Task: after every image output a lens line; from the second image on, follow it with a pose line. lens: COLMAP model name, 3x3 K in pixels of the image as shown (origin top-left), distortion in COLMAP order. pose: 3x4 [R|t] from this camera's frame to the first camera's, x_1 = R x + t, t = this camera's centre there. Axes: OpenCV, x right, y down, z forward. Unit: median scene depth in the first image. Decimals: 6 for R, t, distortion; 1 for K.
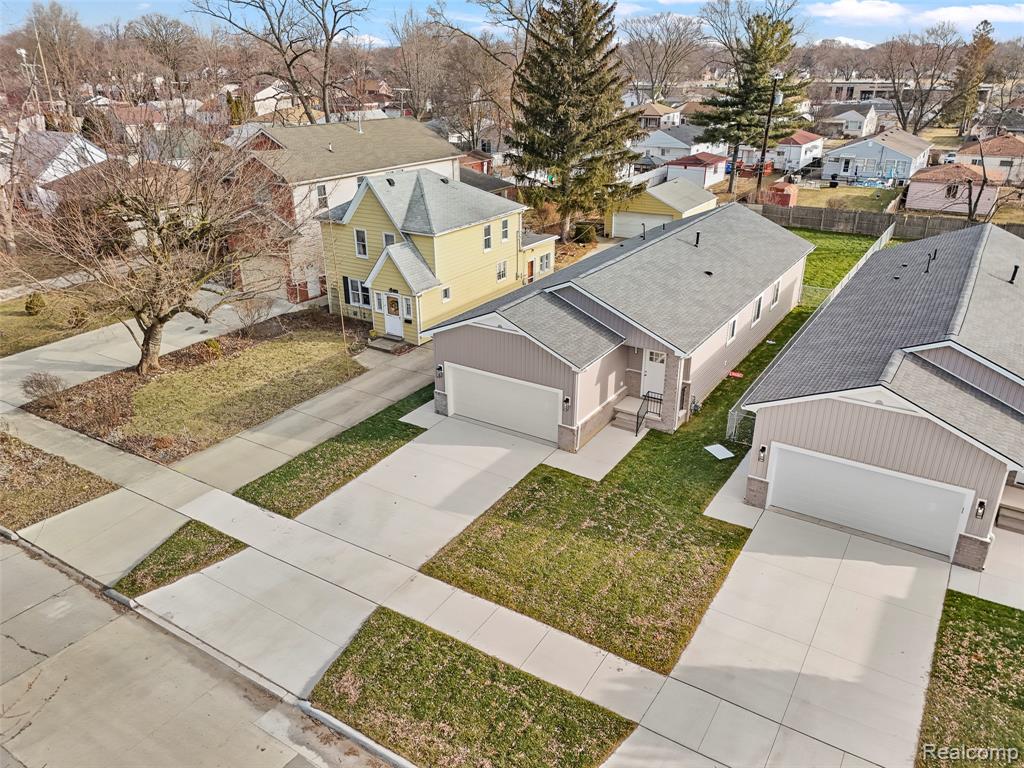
lens RADIAL K [[752.2, 0, 514.6], [0, 752.2, 381.4], [0, 0, 1]] dist [0.081839, -0.073914]
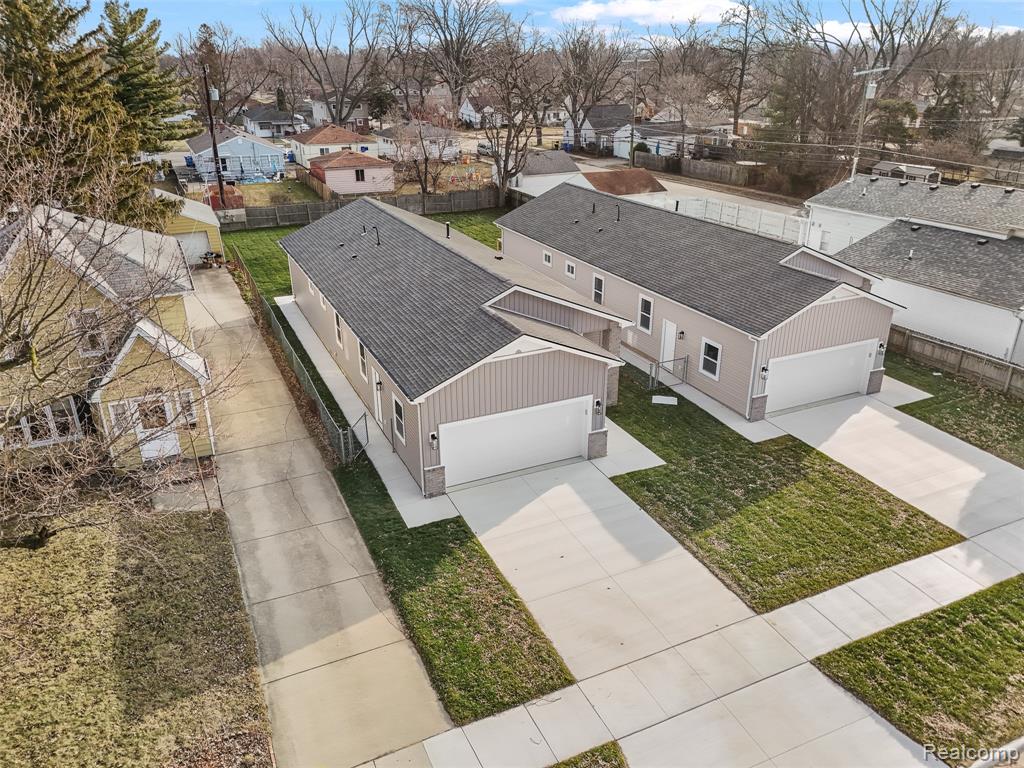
lens RADIAL K [[752.2, 0, 514.6], [0, 752.2, 381.4], [0, 0, 1]] dist [0.081839, -0.073914]
pose [[0.540256, -0.327041, 0.775350, -0.688245], [0.331987, 0.929489, 0.160731, -0.181126], [-0.773245, 0.170570, 0.610736, 0.512097]]
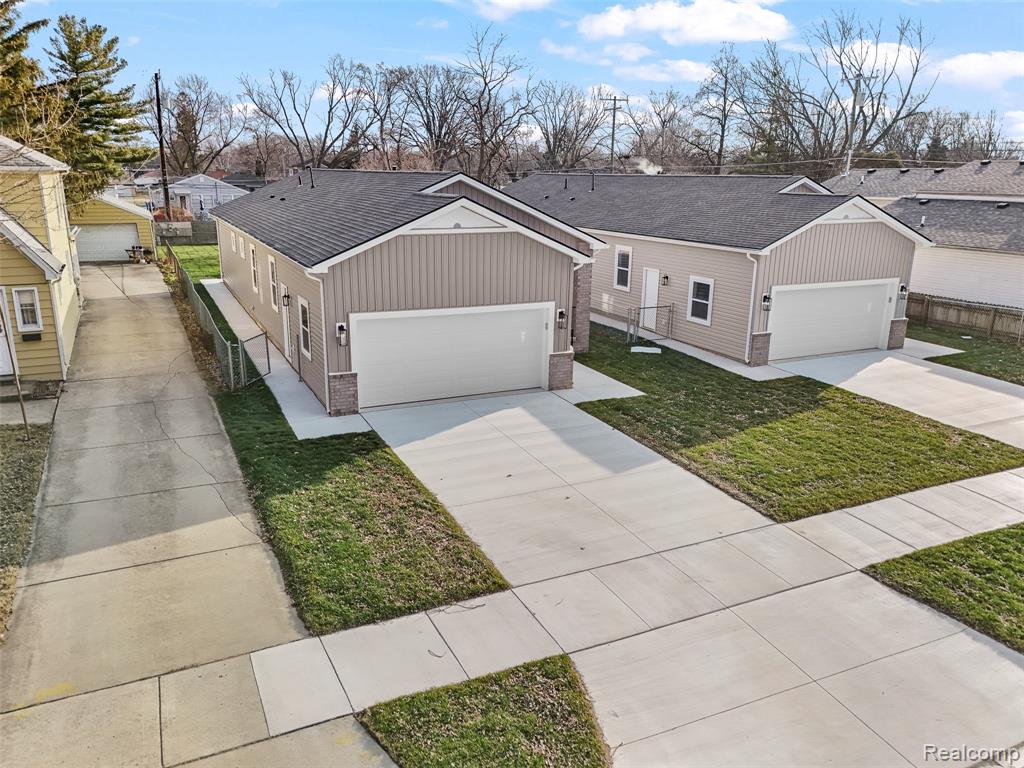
lens RADIAL K [[763.9, 0, 514.4], [0, 763.9, 383.1], [0, 0, 1]] dist [0.081598, -0.074728]
pose [[0.525633, -0.214717, 0.823168, -0.573702], [0.317414, 0.947247, 0.044398, 0.041038], [-0.789277, 0.237948, 0.566059, 0.633515]]
